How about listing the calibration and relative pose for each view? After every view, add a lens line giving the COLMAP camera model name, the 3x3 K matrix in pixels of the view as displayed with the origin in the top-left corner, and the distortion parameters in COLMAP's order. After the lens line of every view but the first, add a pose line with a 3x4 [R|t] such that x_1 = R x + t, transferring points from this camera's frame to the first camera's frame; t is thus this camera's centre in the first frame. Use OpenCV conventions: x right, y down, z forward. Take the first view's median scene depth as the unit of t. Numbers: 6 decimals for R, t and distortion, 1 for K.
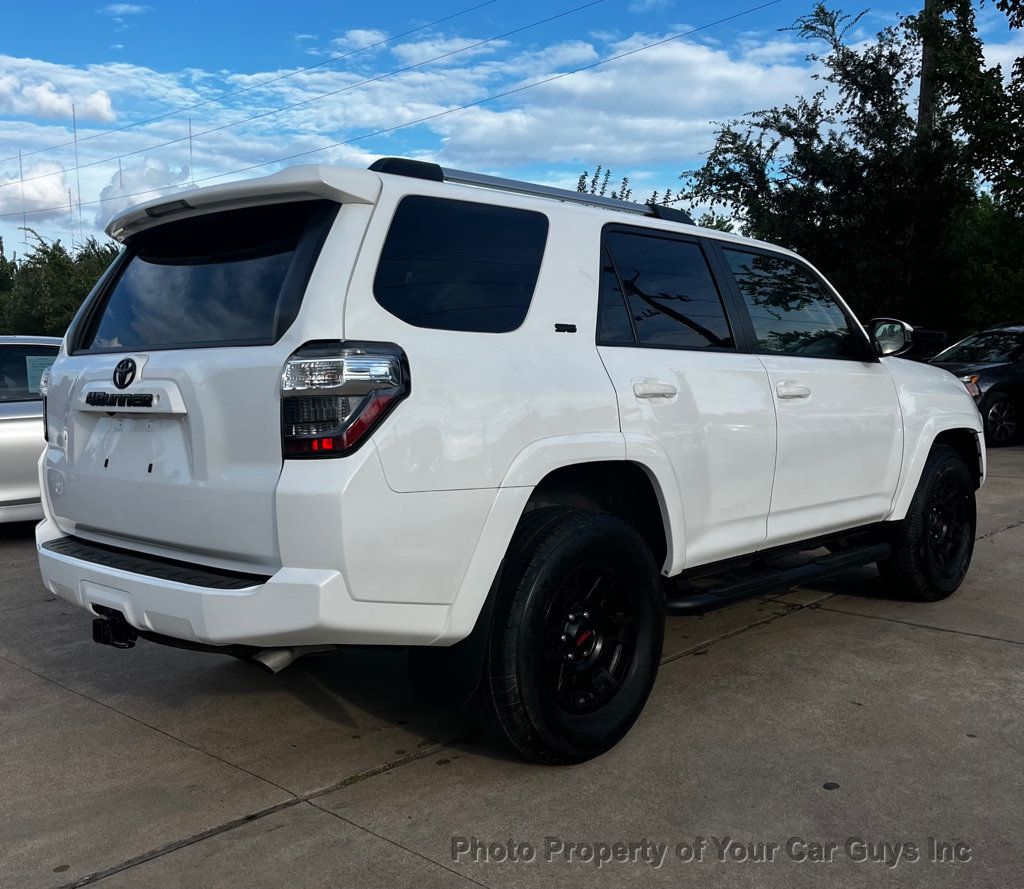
lens RADIAL K [[1053.8, 0, 550.5], [0, 1053.8, 445.0], [0, 0, 1]] dist [0.011955, 0.017419]
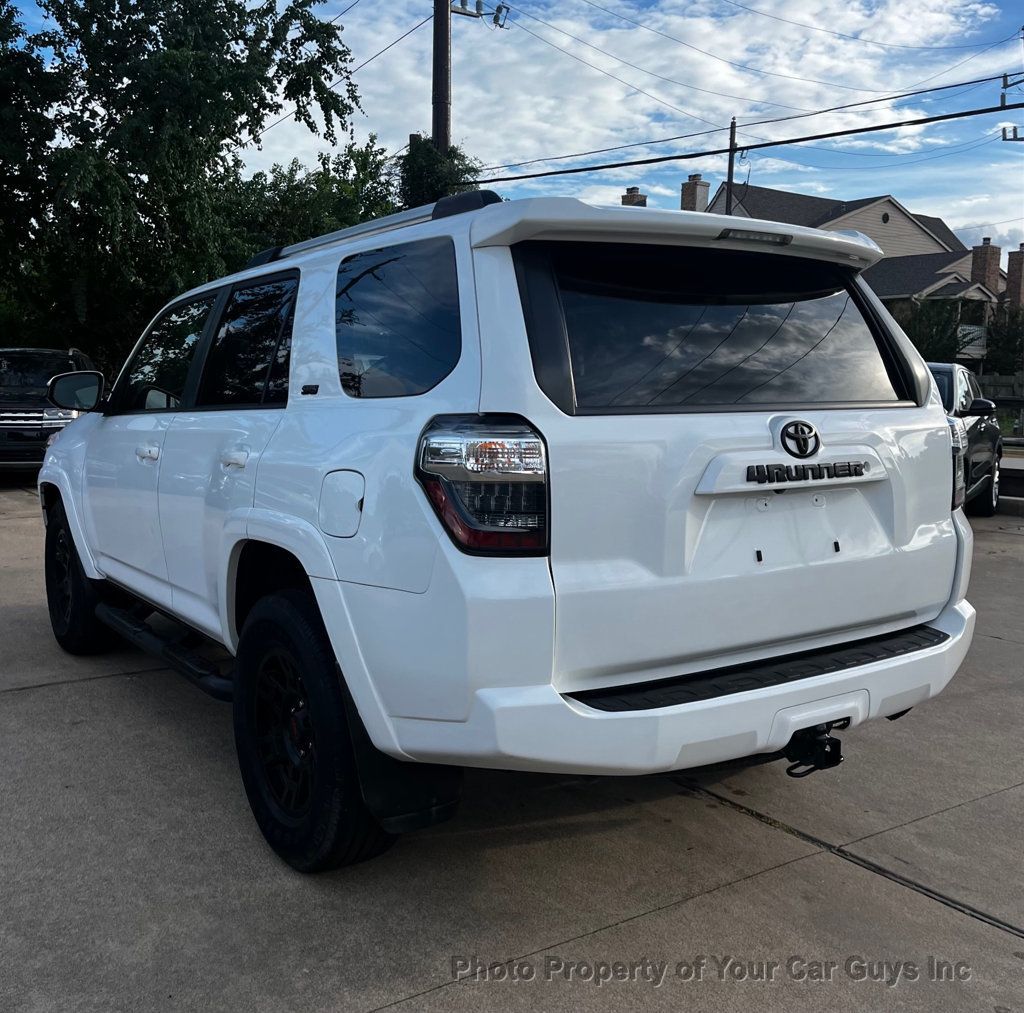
lens RADIAL K [[1031.3, 0, 512.0], [0, 1031.3, 506.5], [0, 0, 1]] dist [0.018787, -0.001892]
pose [[0.238763, -0.092847, 0.966629, -1.117995], [0.068609, 0.994544, 0.078582, -0.085504], [-0.968651, 0.047558, 0.243831, 0.930777]]
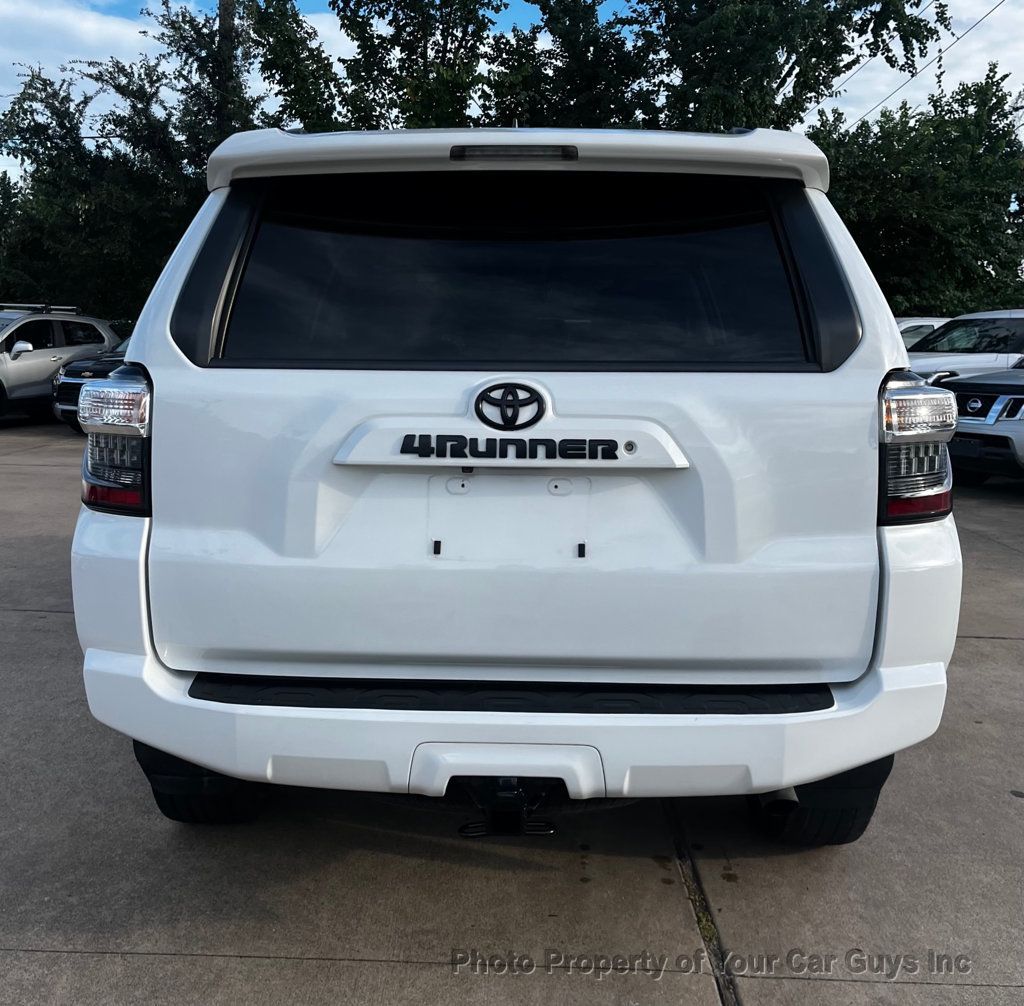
lens RADIAL K [[1115.2, 0, 510.9], [0, 1115.2, 446.7], [0, 0, 1]] dist [0.029409, -0.019985]
pose [[0.751892, -0.029300, 0.658635, -0.769401], [0.023951, 0.999566, 0.017124, -0.049725], [-0.658851, 0.002899, 0.752268, 0.448594]]
